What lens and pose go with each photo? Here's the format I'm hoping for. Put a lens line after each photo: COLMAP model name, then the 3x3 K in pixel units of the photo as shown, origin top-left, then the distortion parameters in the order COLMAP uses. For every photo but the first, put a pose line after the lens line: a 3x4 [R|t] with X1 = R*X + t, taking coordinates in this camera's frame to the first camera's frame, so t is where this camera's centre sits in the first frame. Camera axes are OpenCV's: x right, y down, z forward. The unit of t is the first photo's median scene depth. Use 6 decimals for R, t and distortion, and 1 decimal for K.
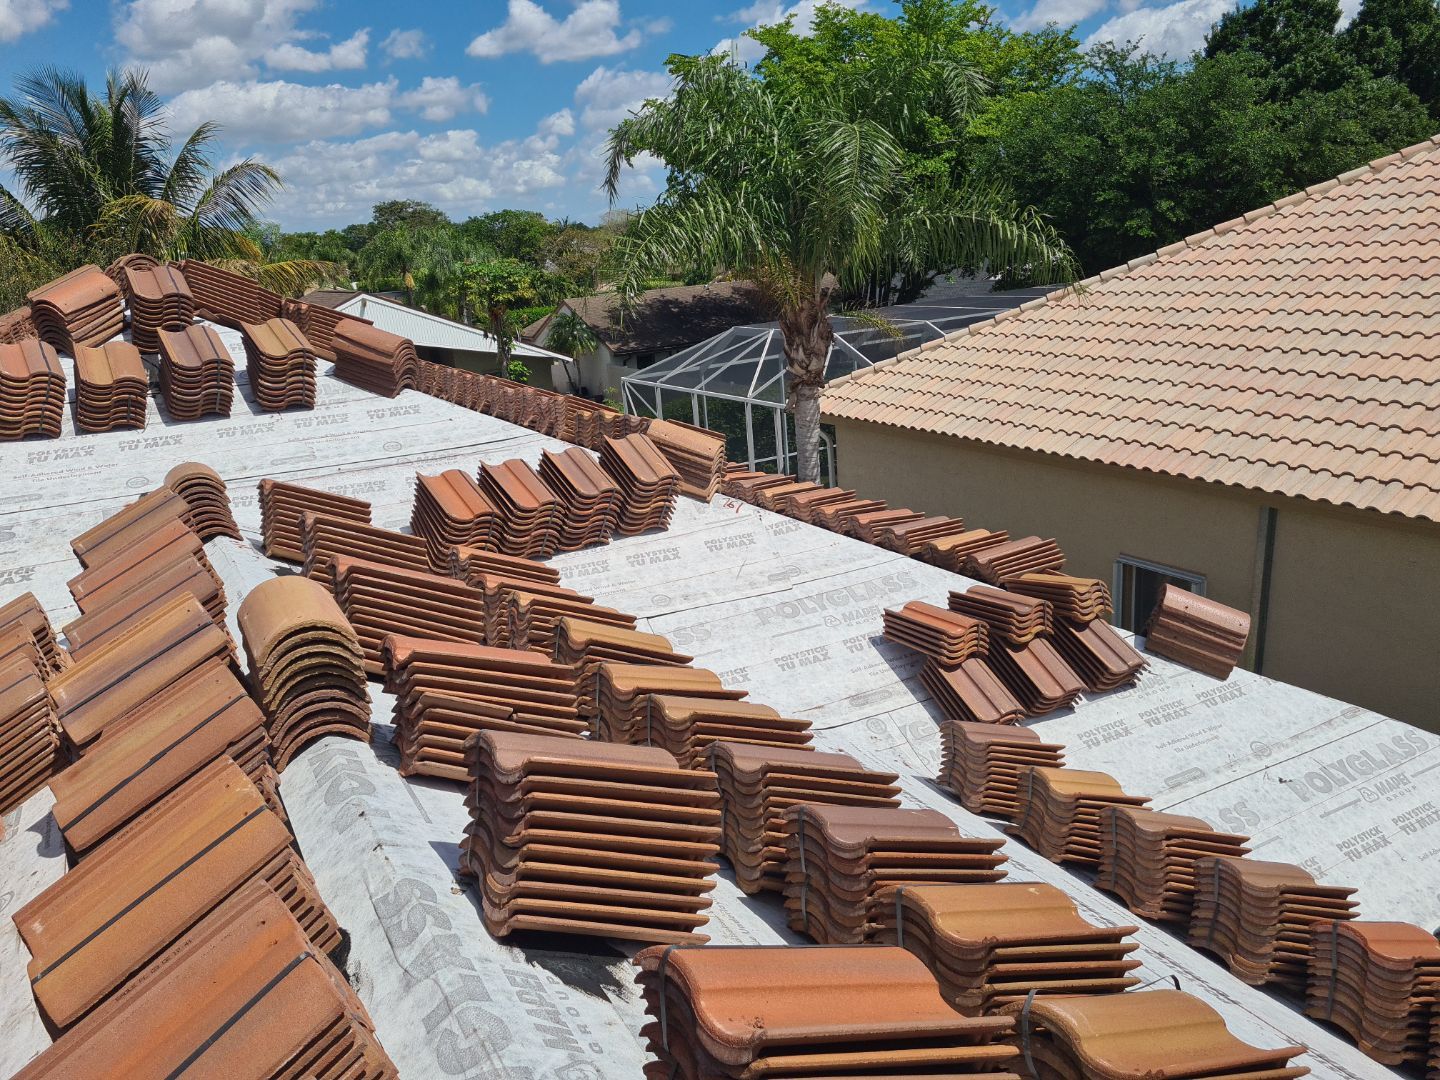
lens RADIAL K [[1088.4, 0, 712.7], [0, 1088.4, 519.9], [0, 0, 1]] dist [0.060782, -0.044176]
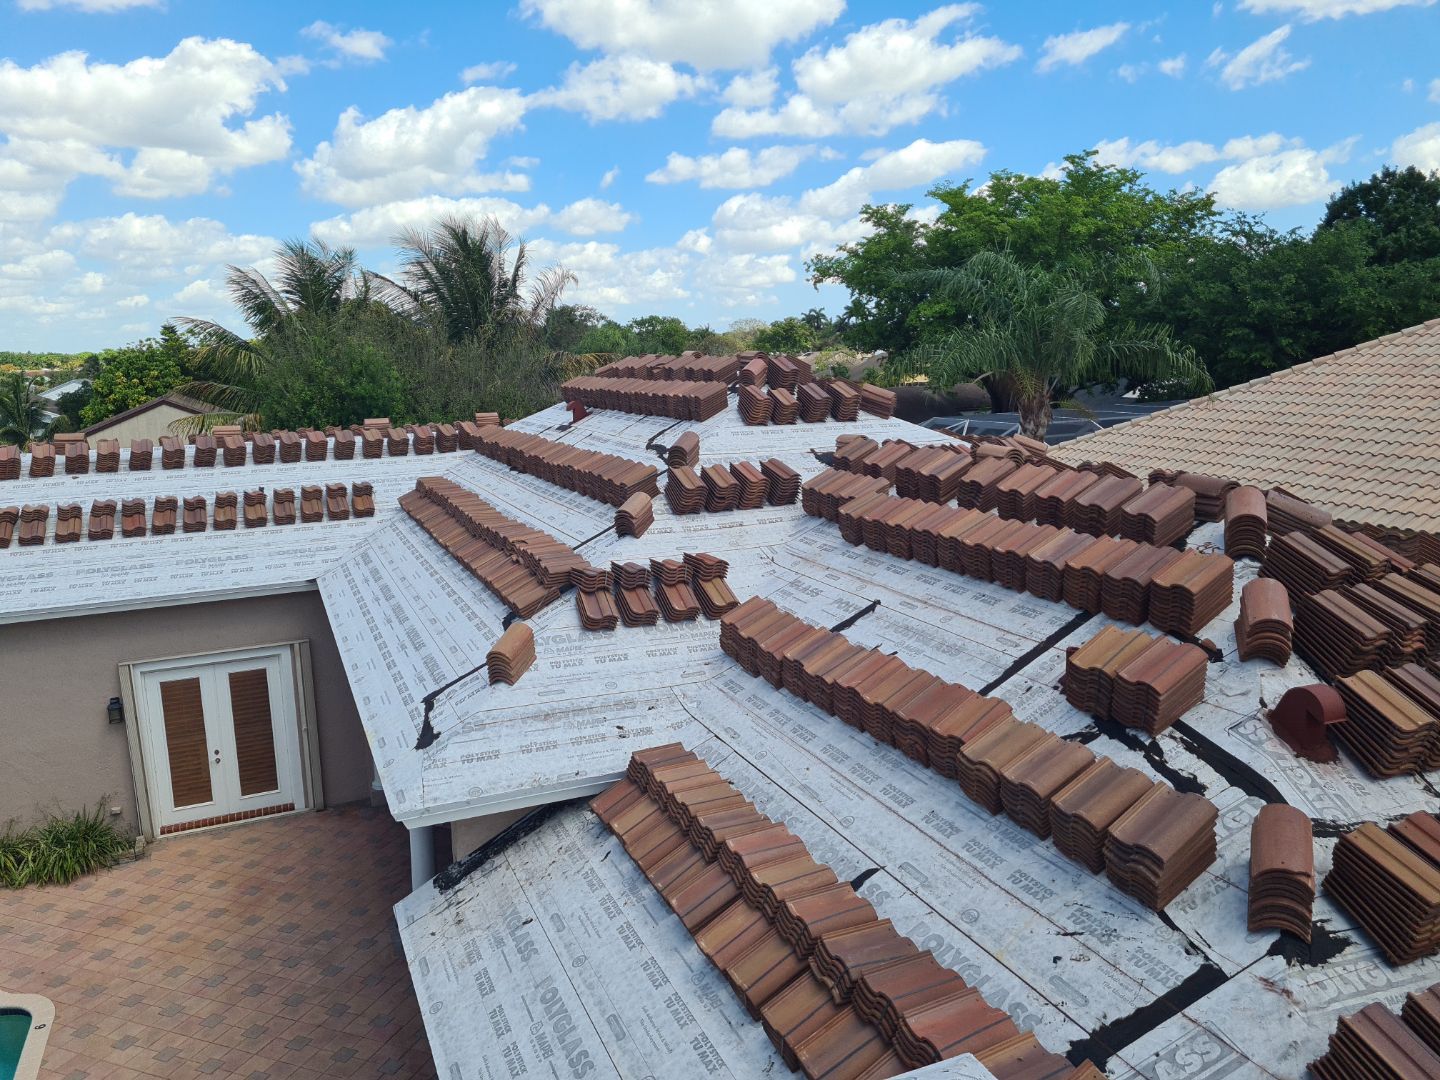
lens RADIAL K [[1049.4, 0, 715.4], [0, 1049.4, 506.3], [0, 0, 1]] dist [0.055836, -0.040855]
pose [[0.991836, 0.062088, -0.111388, -0.173052], [-0.073146, 0.992484, -0.098104, 0.133263], [0.104460, 0.105450, 0.988923, -0.495126]]
